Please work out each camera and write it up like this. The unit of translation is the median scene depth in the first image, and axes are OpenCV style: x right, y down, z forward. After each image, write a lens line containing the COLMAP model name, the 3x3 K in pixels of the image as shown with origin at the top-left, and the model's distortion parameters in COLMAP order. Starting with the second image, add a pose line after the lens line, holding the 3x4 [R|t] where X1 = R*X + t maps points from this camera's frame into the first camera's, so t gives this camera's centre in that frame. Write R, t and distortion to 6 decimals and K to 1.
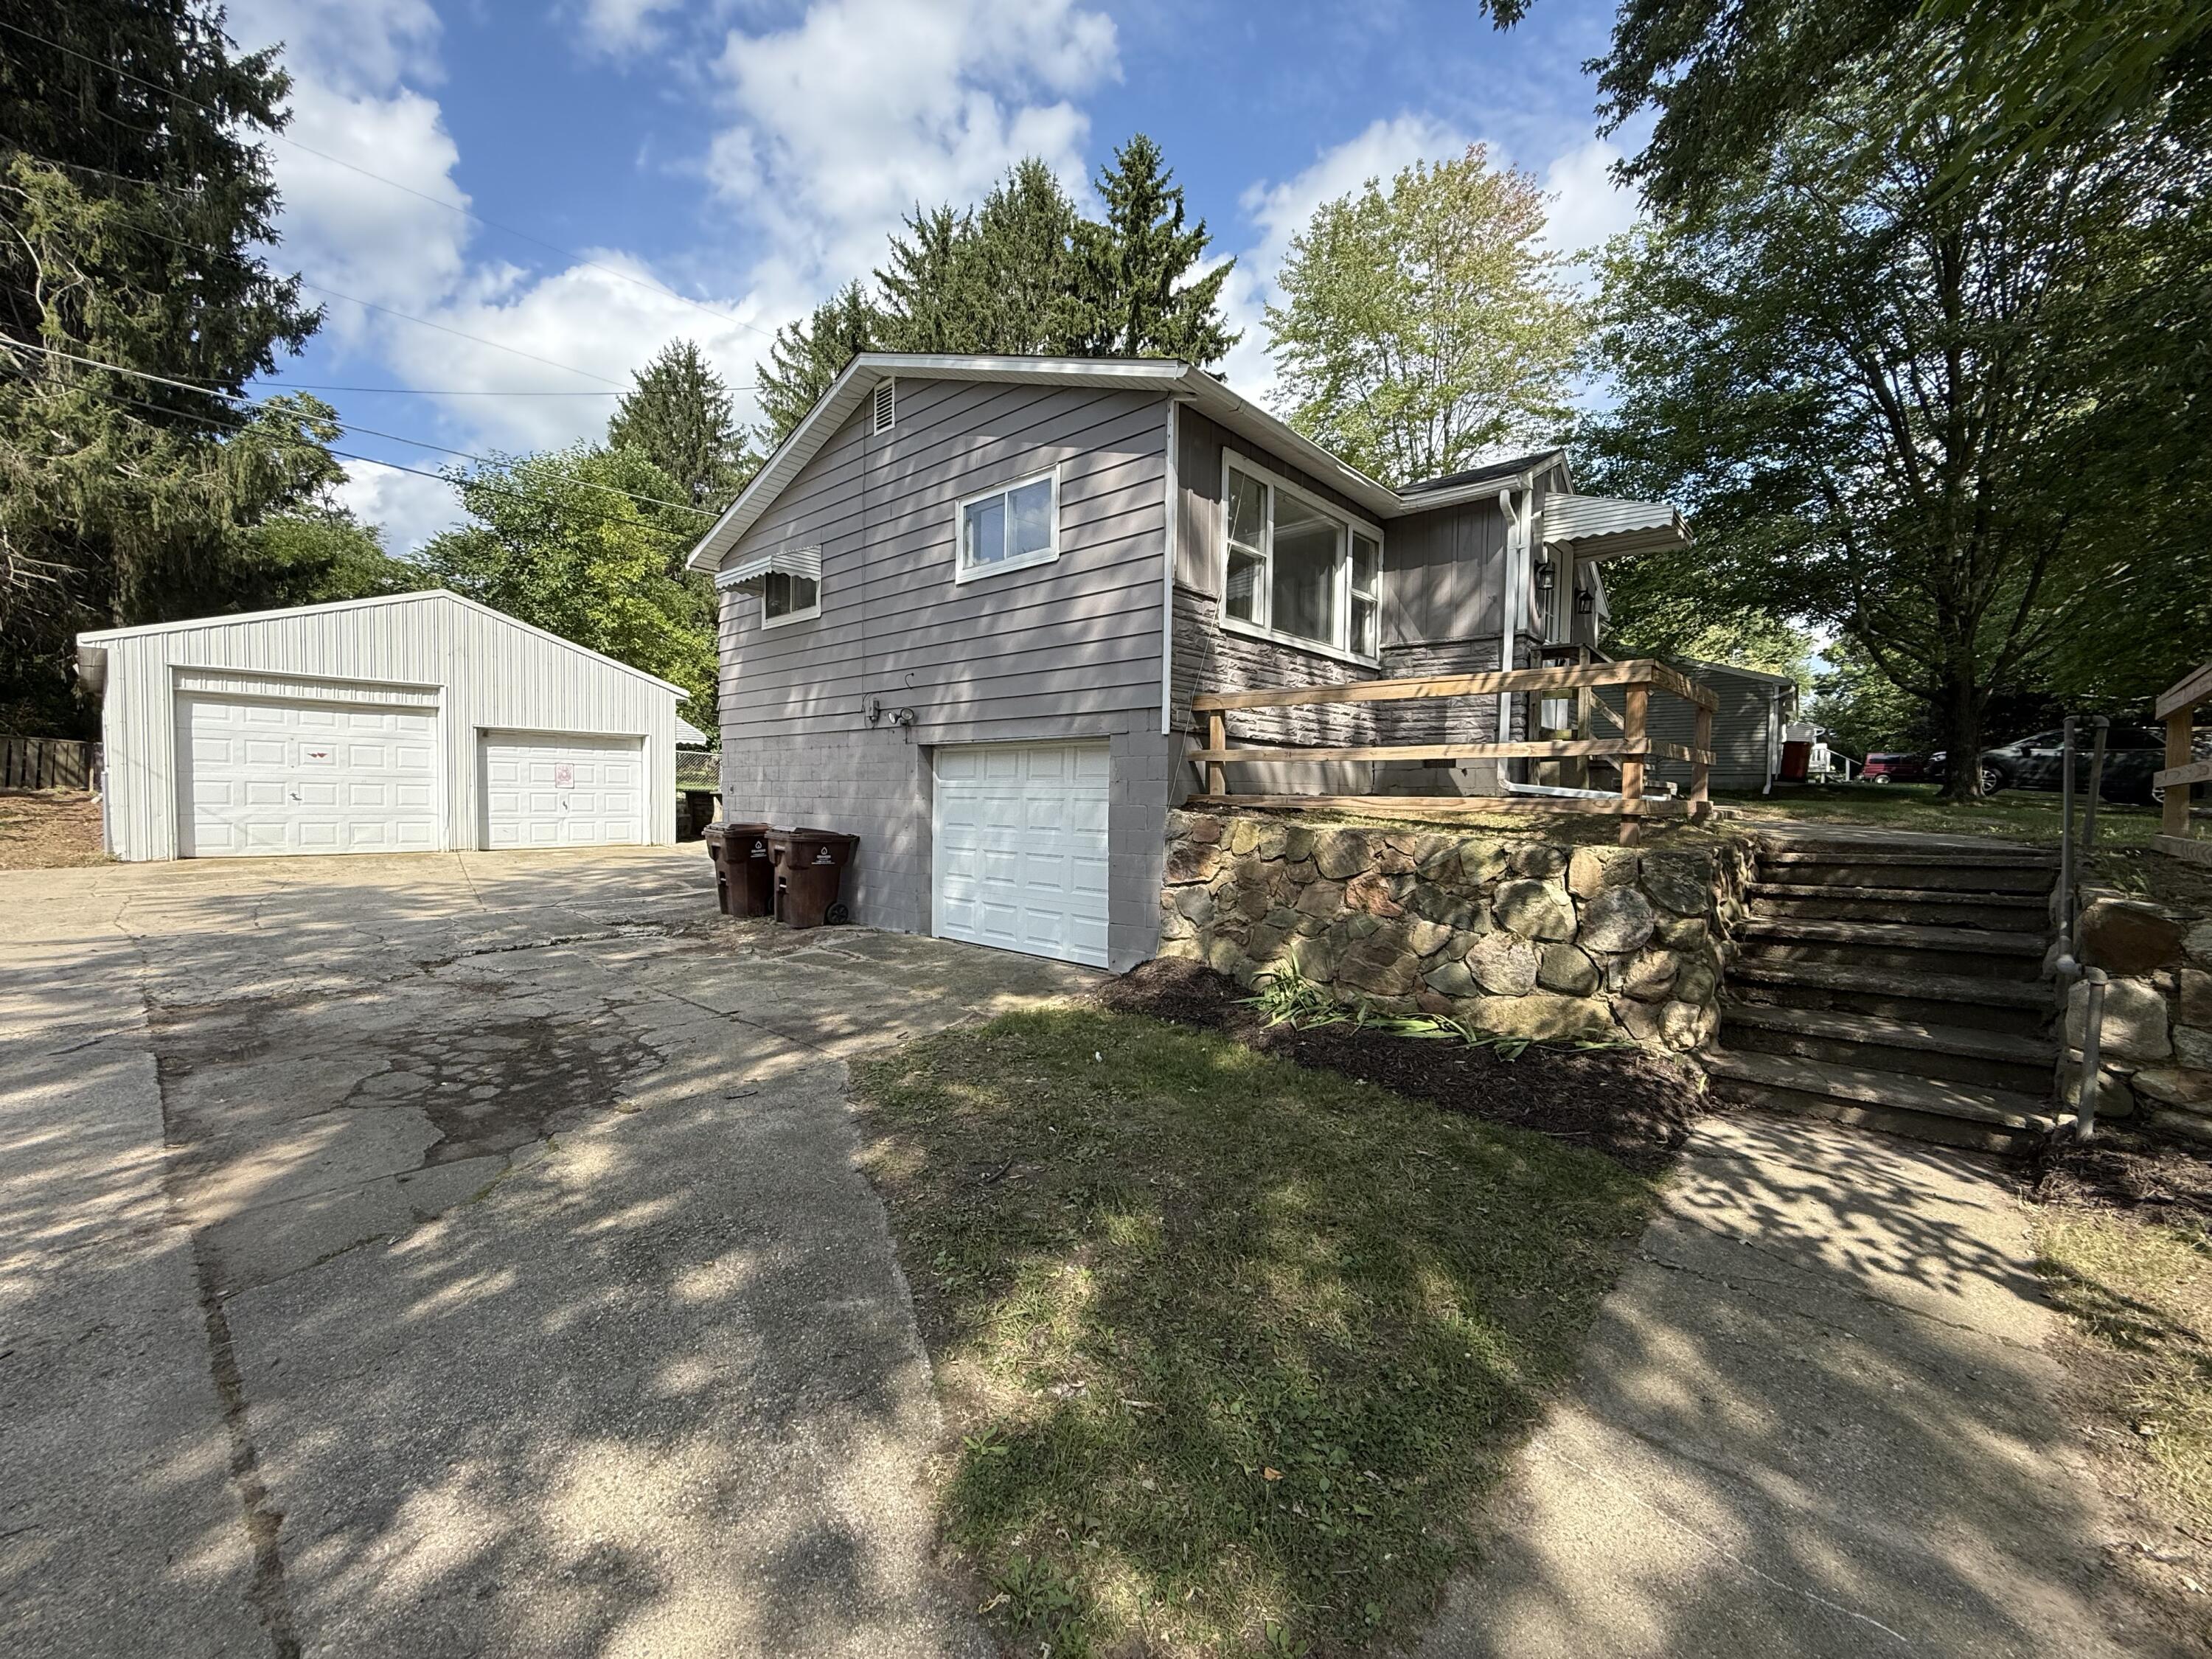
lens RADIAL K [[885.7, 0, 1099.0], [0, 885.7, 833.6], [0, 0, 1]] dist [-0.002069, 0.000379]
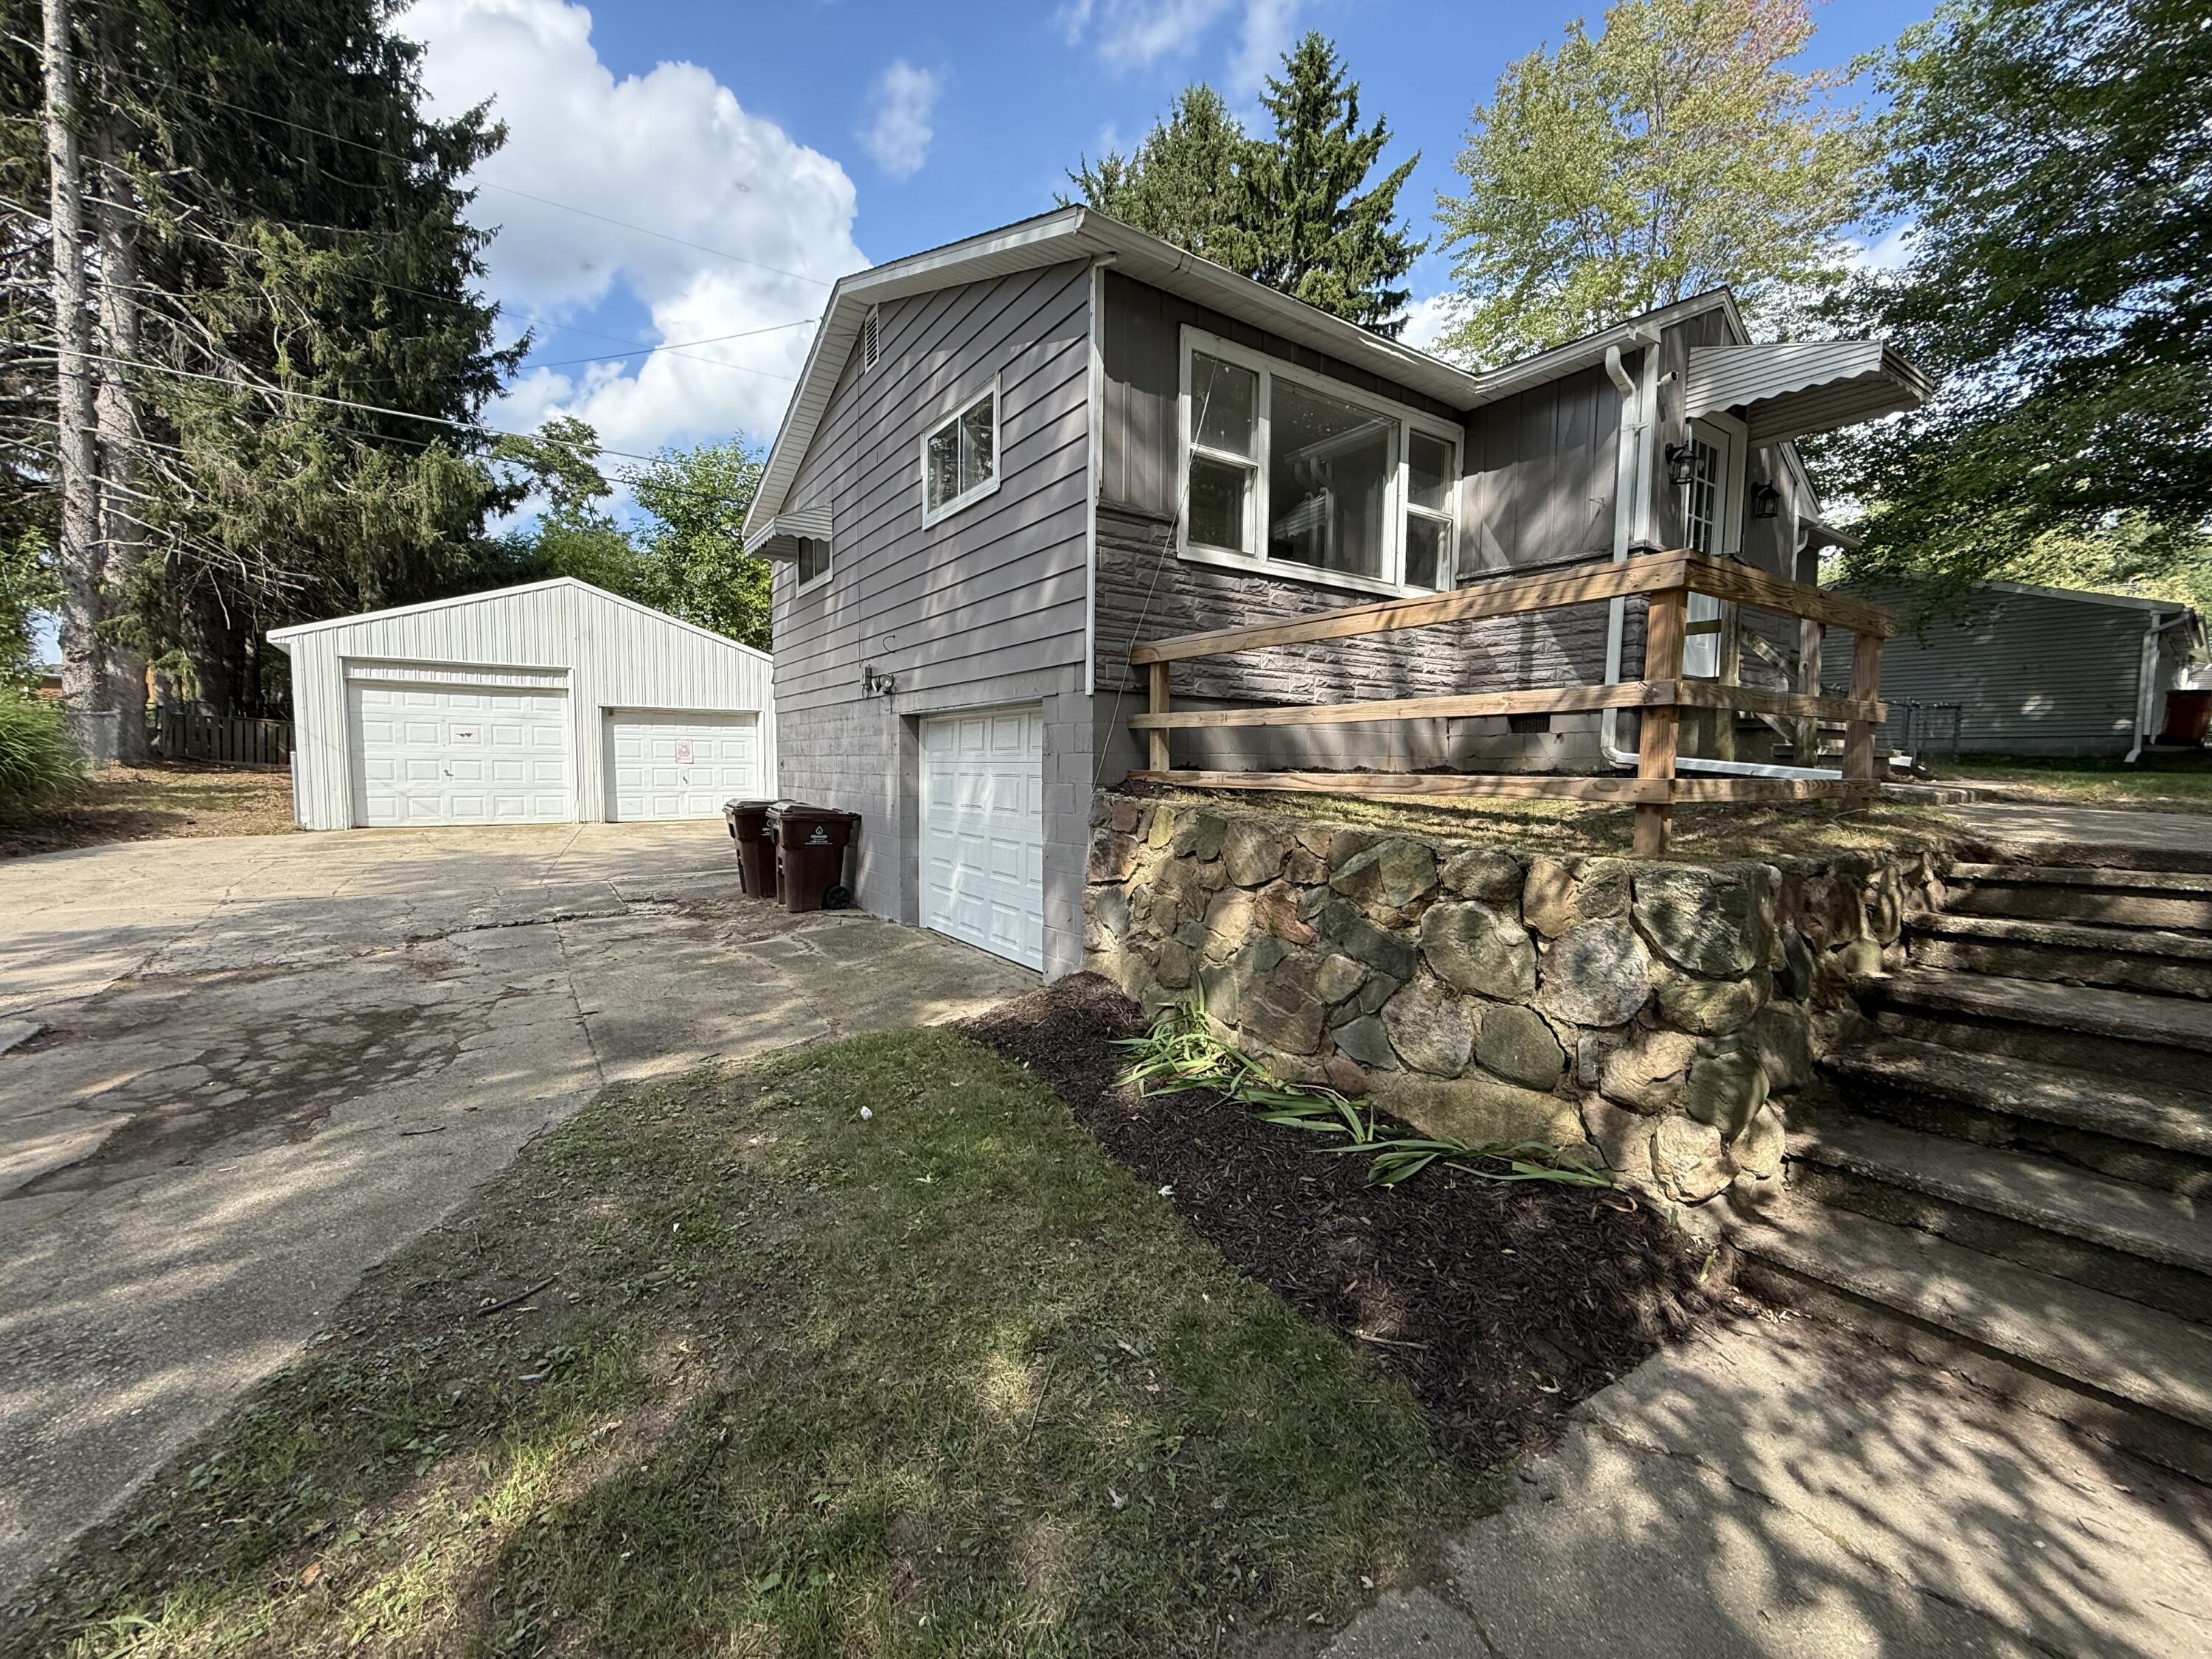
lens RADIAL K [[885.7, 0, 1097.9], [0, 885.7, 832.7], [0, 0, 1]] dist [-0.002069, 0.000379]
pose [[0.970976, 0.013533, -0.238793, 0.150119], [-0.005941, 0.999455, 0.032485, -0.007711], [0.239103, -0.030124, 0.970527, 0.120787]]
